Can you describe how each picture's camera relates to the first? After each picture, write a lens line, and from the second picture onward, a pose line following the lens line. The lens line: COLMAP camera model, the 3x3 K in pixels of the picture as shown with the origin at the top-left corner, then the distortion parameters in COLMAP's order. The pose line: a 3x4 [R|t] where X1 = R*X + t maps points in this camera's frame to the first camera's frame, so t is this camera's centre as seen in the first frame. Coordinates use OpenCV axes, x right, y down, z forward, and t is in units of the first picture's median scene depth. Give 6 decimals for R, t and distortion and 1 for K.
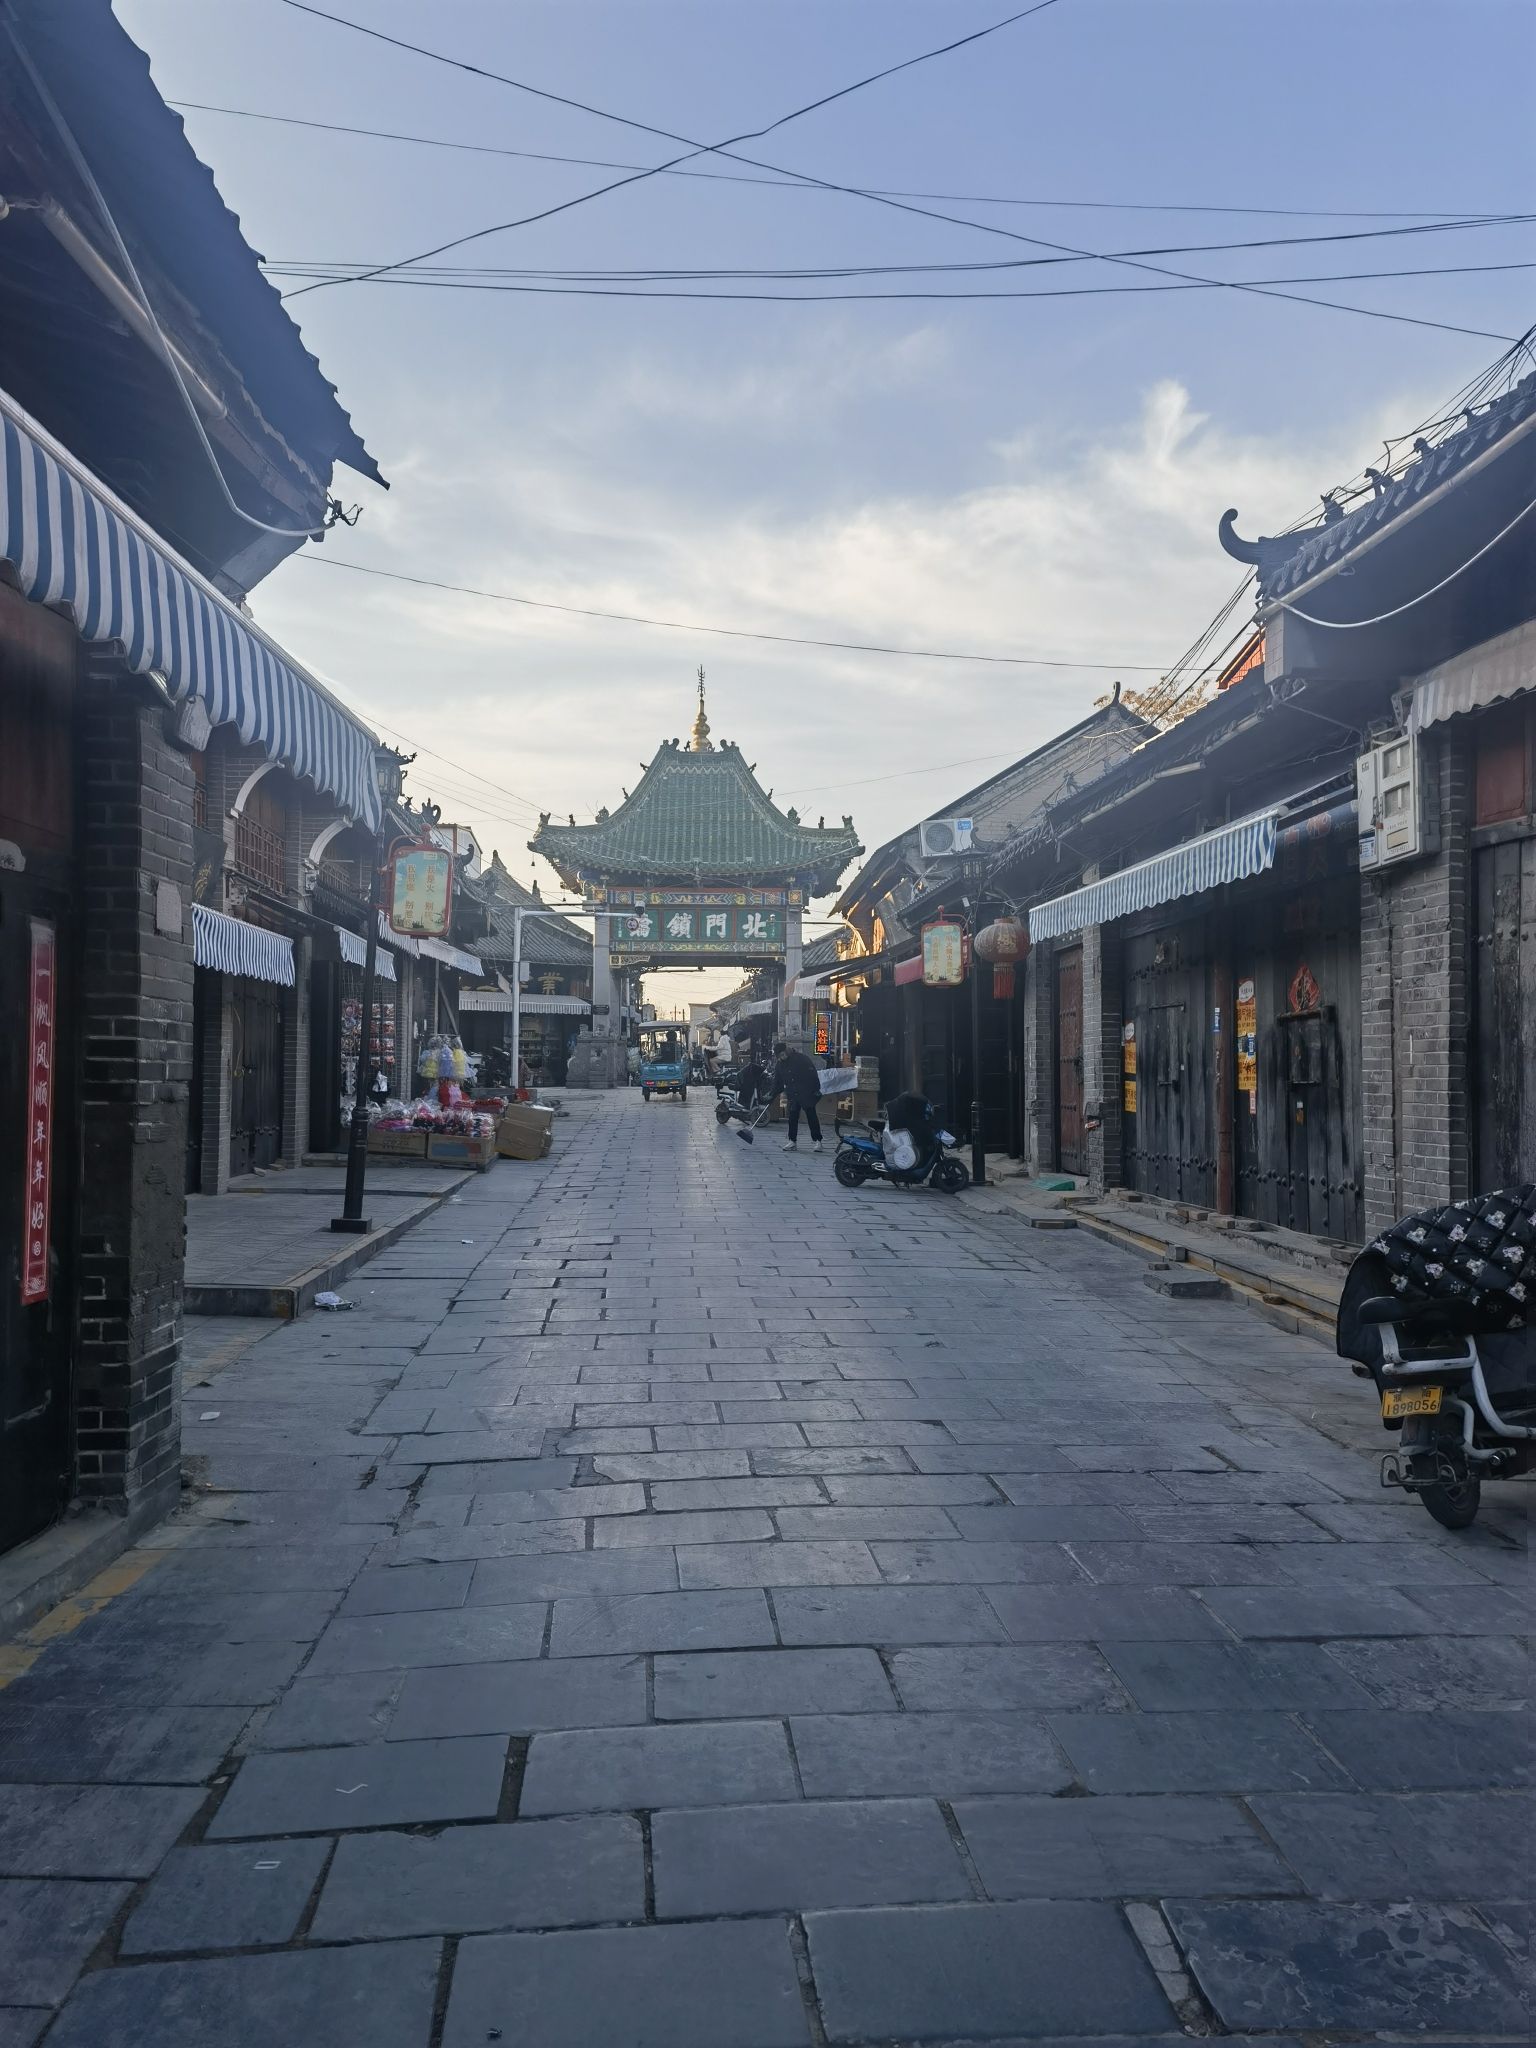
lens RADIAL K [[1596.1, 0, 767.1], [0, 1596.1, 1023.6], [0, 0, 1]] dist [0.057262, 0.001387]
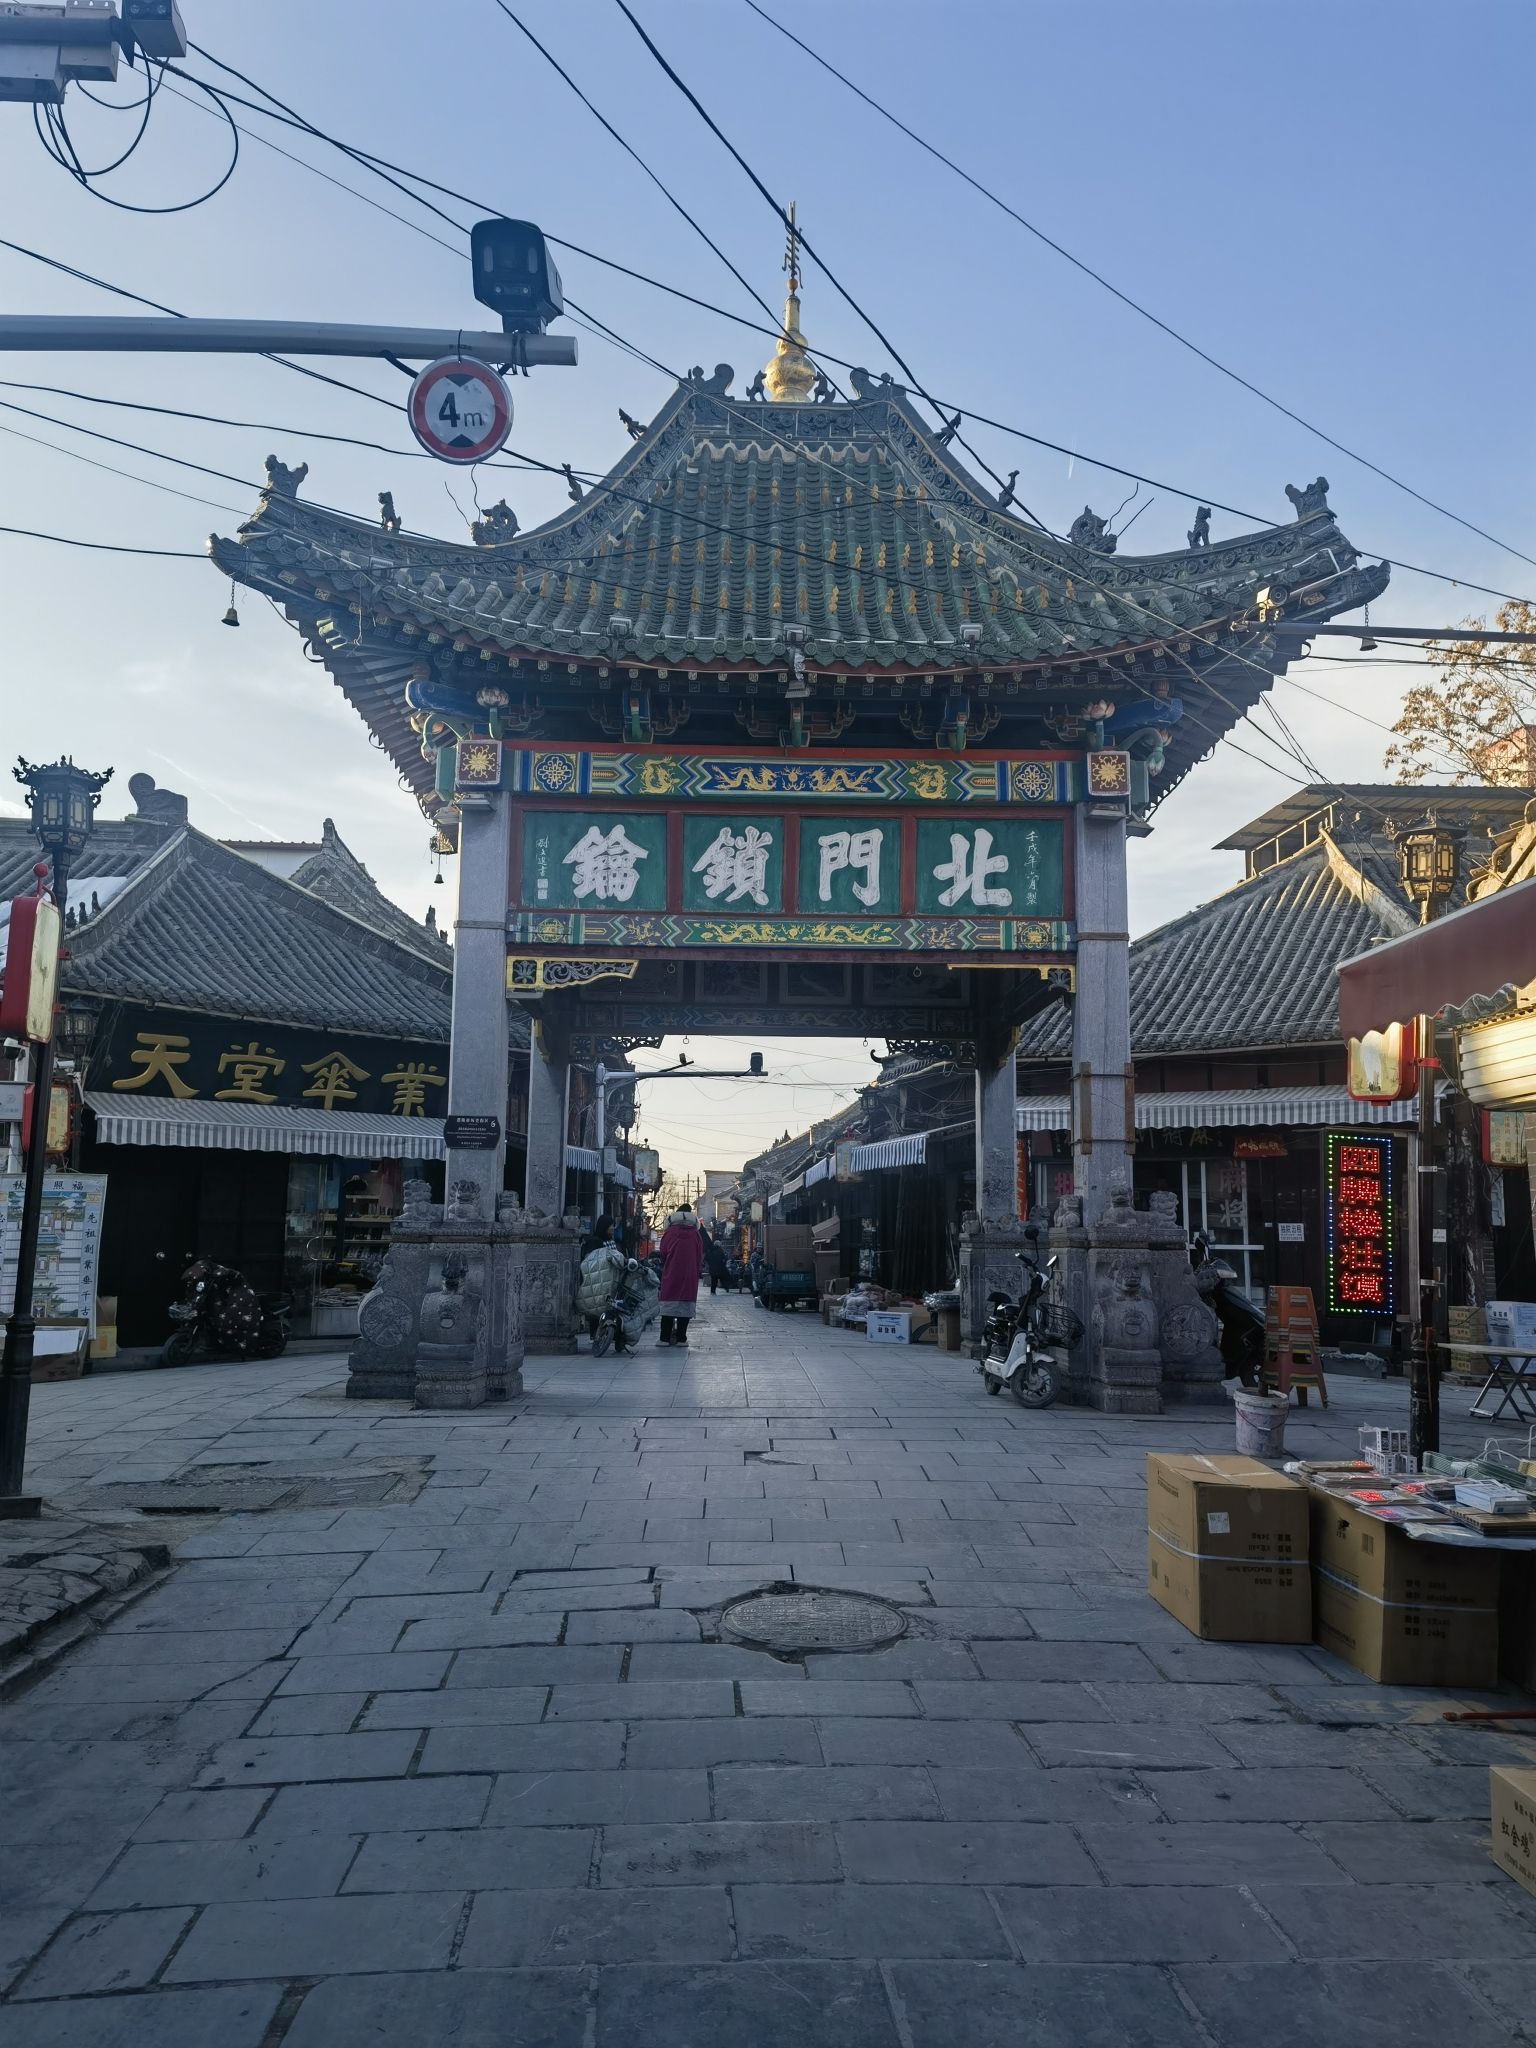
lens RADIAL K [[1596.1, 0, 773.6], [0, 1596.1, 1023.2], [0, 0, 1]] dist [0.057262, 0.001387]
pose [[0.999951, 0.009048, -0.004036, -0.045361], [-0.009431, 0.994113, -0.107939, 0.002917], [0.003036, 0.107972, 0.994149, 0.691982]]
